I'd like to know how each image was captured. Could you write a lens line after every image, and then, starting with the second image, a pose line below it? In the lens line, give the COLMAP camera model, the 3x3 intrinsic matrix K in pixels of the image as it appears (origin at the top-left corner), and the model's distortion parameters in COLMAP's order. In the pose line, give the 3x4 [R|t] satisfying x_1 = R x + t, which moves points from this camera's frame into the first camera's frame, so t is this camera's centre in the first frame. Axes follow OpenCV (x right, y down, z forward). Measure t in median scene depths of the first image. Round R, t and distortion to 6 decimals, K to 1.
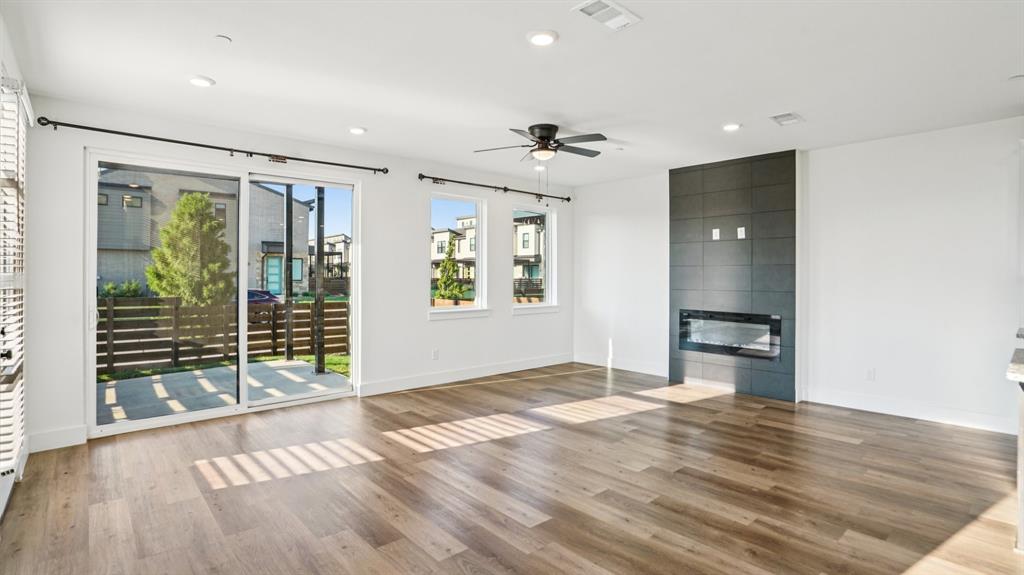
lens RADIAL K [[489.8, 0, 517.1], [0, 489.8, 280.1], [0, 0, 1]] dist [-0.038020, 0.000346]
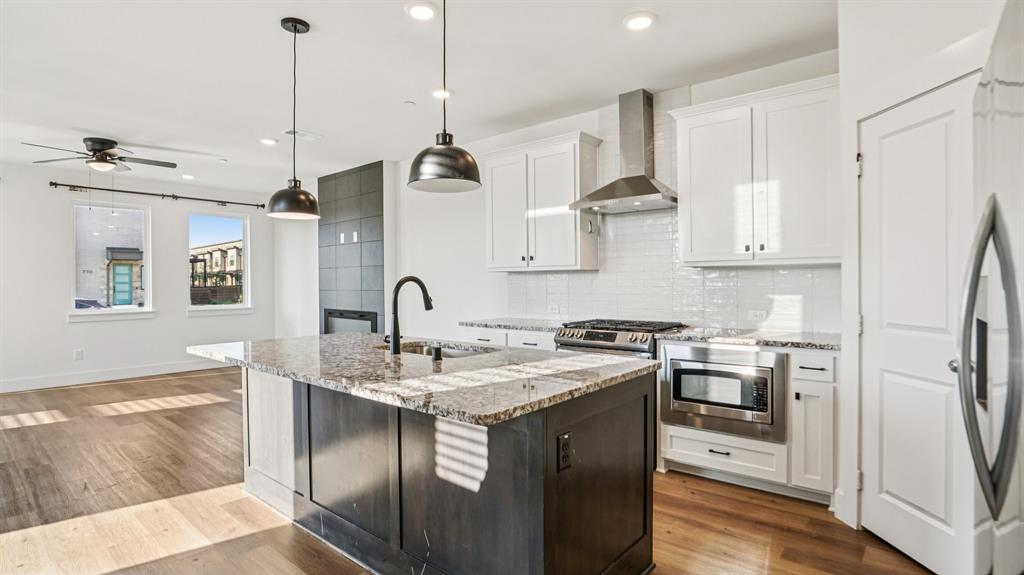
lens RADIAL K [[507.9, 0, 503.7], [0, 507.9, 283.8], [0, 0, 1]] dist [-0.051906, 0.025703]
pose [[0.993201, -0.011204, 0.115870, 0.653364], [0.011884, 0.999916, -0.005177, 0.017903], [-0.115802, 0.006519, 0.993251, -0.161982]]
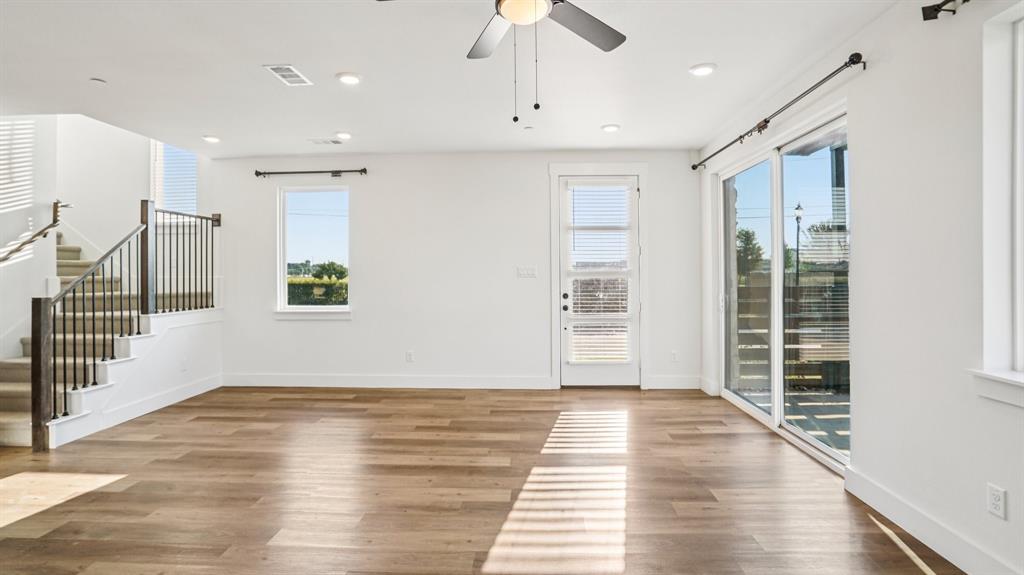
lens RADIAL K [[501.6, 0, 512.7], [0, 501.6, 270.7], [0, 0, 1]] dist [-0.059421, 0.024789]
pose [[-0.700686, -0.000978, -0.713470, 0.322474], [-0.001668, 0.999999, 0.000268, -0.006828], [0.713468, 0.001378, -0.700686, 1.064219]]
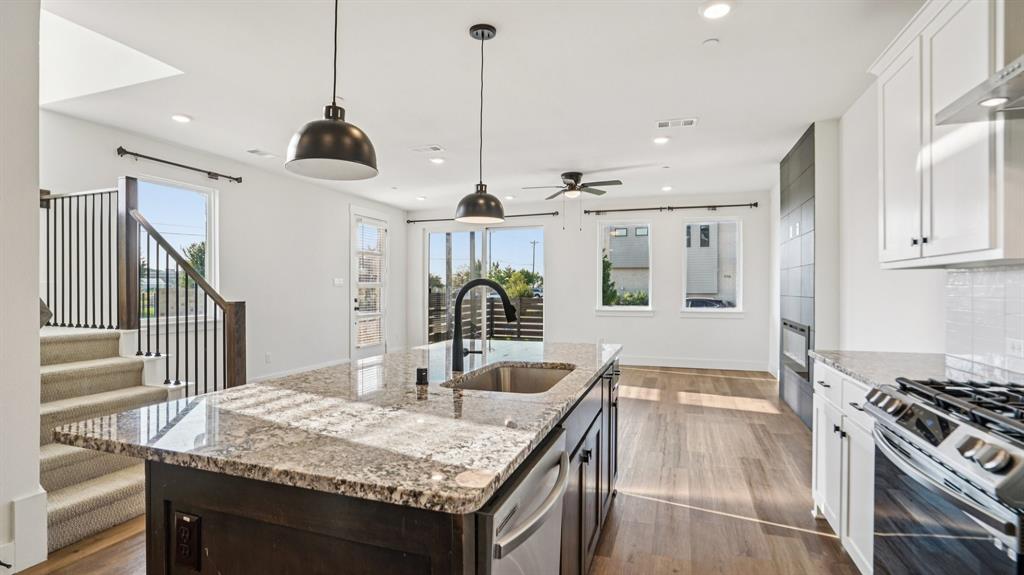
lens RADIAL K [[488.9, 0, 513.0], [0, 488.9, 288.7], [0, 0, 1]] dist [-0.058524, 0.023342]
pose [[0.484836, -0.001586, -0.874603, 0.947212], [-0.006228, 0.999967, -0.005266, 0.016263], [0.874583, 0.008001, 0.484810, 0.148679]]
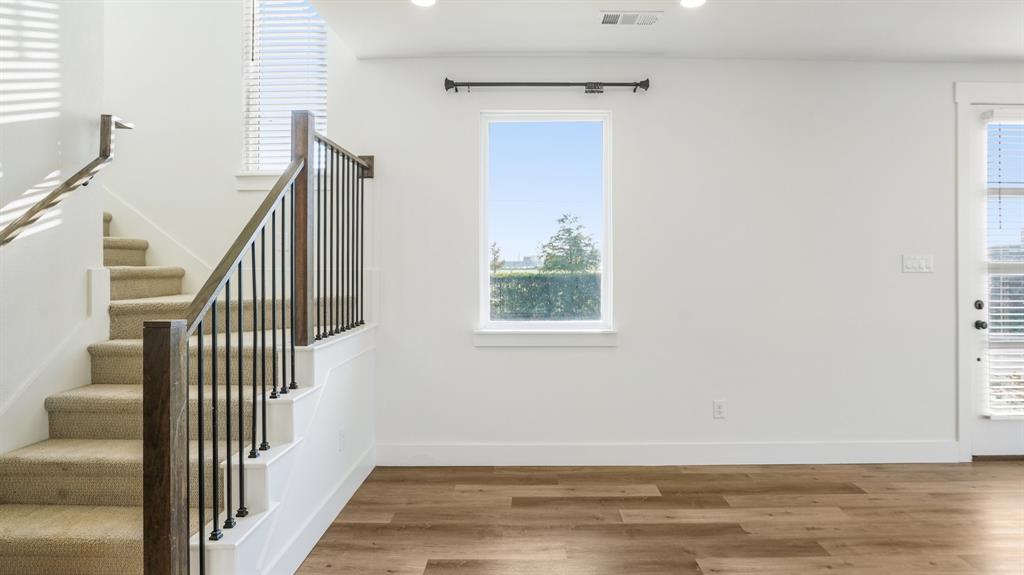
lens RADIAL K [[582.6, 0, 525.8], [0, 582.6, 259.7], [0, 0, 1]] dist [-0.035414, 0.000193]
pose [[-0.671055, -0.008055, -0.741364, 0.399235], [-0.008803, 0.999957, -0.002897, -0.002919], [0.741355, 0.004582, -0.671097, 0.483959]]
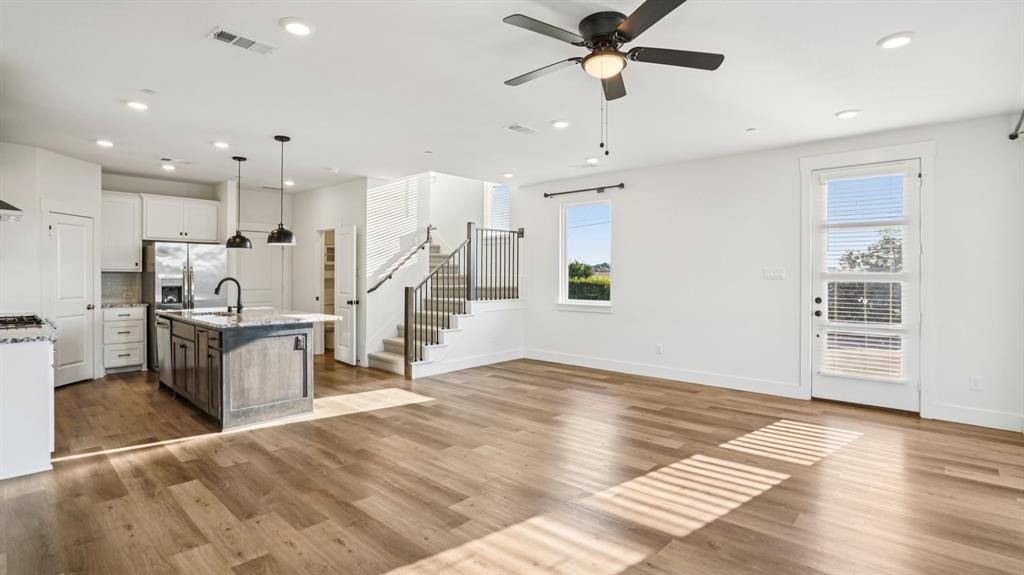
lens RADIAL K [[494.9, 0, 510.3], [0, 494.9, 272.3], [0, 0, 1]] dist [-0.061498, 0.025409]
pose [[-0.995291, -0.005191, -0.096790, 0.182273], [-0.005806, 0.999965, 0.006075, -0.009752], [0.096755, 0.006608, -0.995286, 1.271862]]
